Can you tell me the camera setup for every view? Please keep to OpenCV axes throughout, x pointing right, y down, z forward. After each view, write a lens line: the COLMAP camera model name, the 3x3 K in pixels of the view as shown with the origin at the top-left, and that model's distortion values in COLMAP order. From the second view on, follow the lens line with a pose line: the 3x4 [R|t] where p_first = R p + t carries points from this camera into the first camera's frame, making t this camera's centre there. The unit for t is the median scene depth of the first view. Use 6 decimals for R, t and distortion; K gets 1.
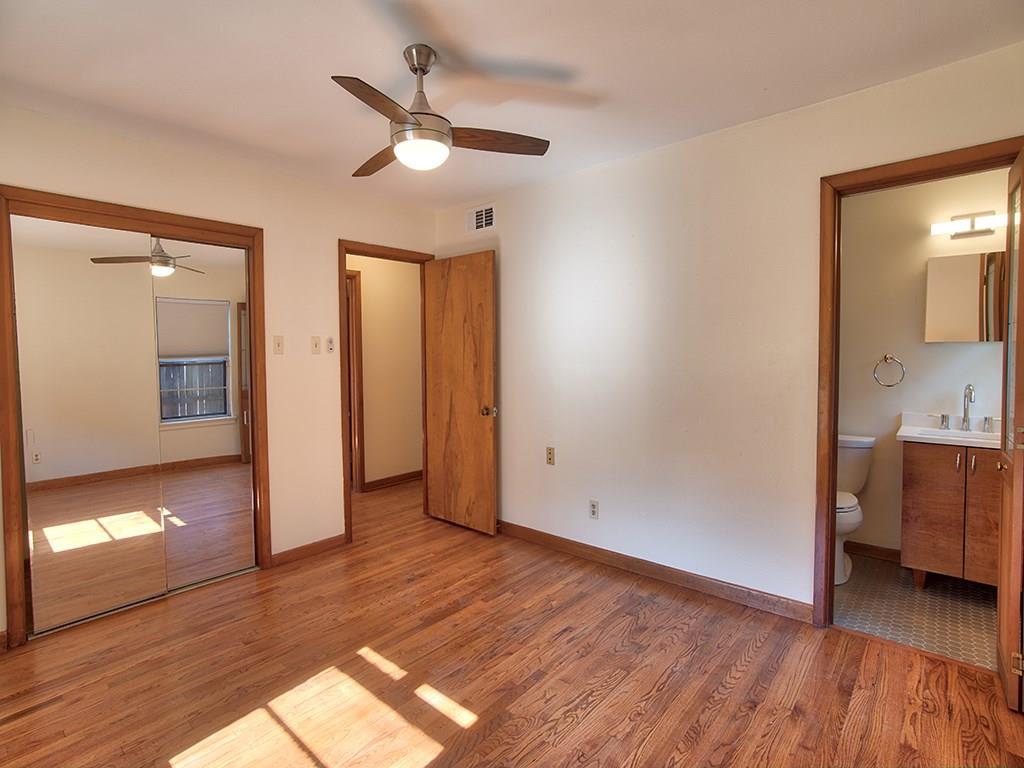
lens RADIAL K [[514.9, 0, 508.2], [0, 514.9, 368.2], [0, 0, 1]] dist [-0.037962, 0.016740]
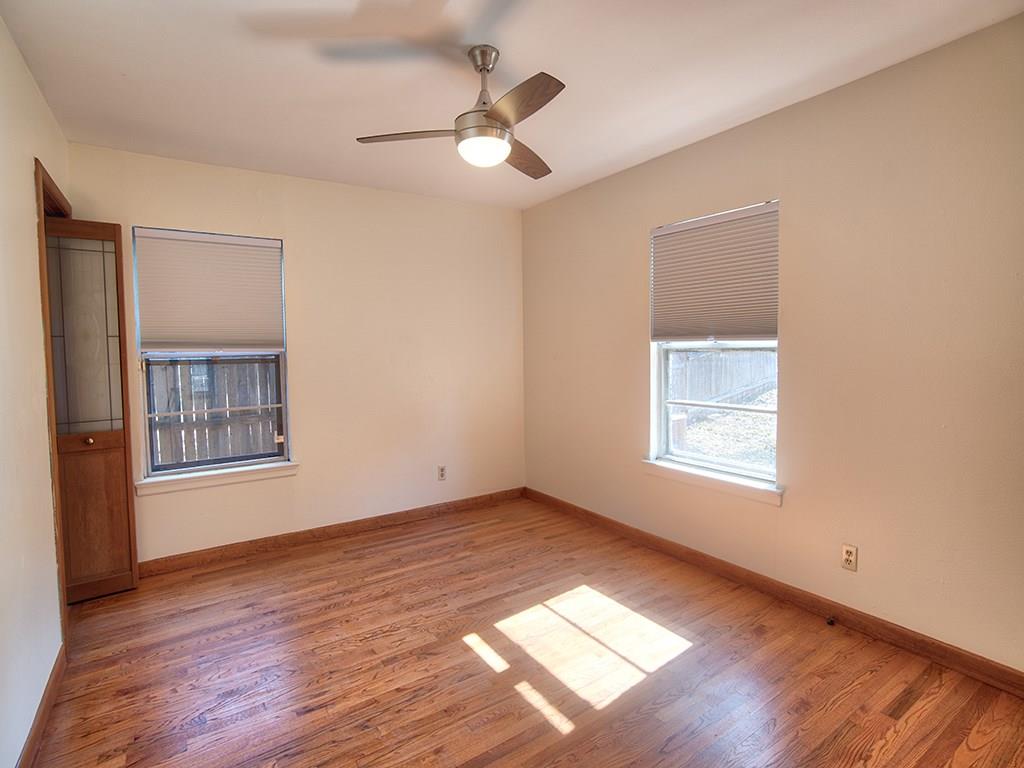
lens RADIAL K [[514.9, 0, 509.7], [0, 514.9, 384.3], [0, 0, 1]] dist [-0.037962, 0.016740]
pose [[-0.967355, 0.008951, 0.253266, -0.291855], [0.033648, 0.995064, 0.093352, -0.027147], [-0.251180, 0.098826, -0.962882, 1.246709]]
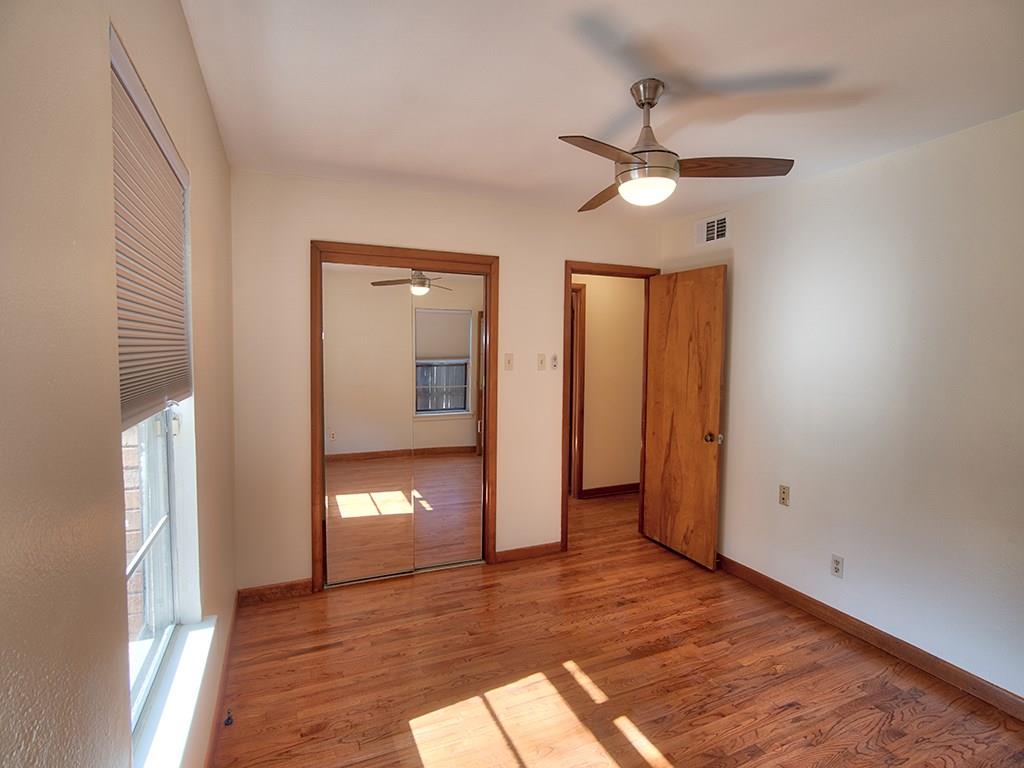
lens RADIAL K [[514.9, 0, 506.7], [0, 514.9, 369.0], [0, 0, 1]] dist [-0.037962, 0.016740]
pose [[0.908158, 0.038674, -0.416836, 0.005239], [-0.033878, 0.999247, 0.018900, -0.053260], [0.417253, -0.003042, 0.908785, 0.000422]]
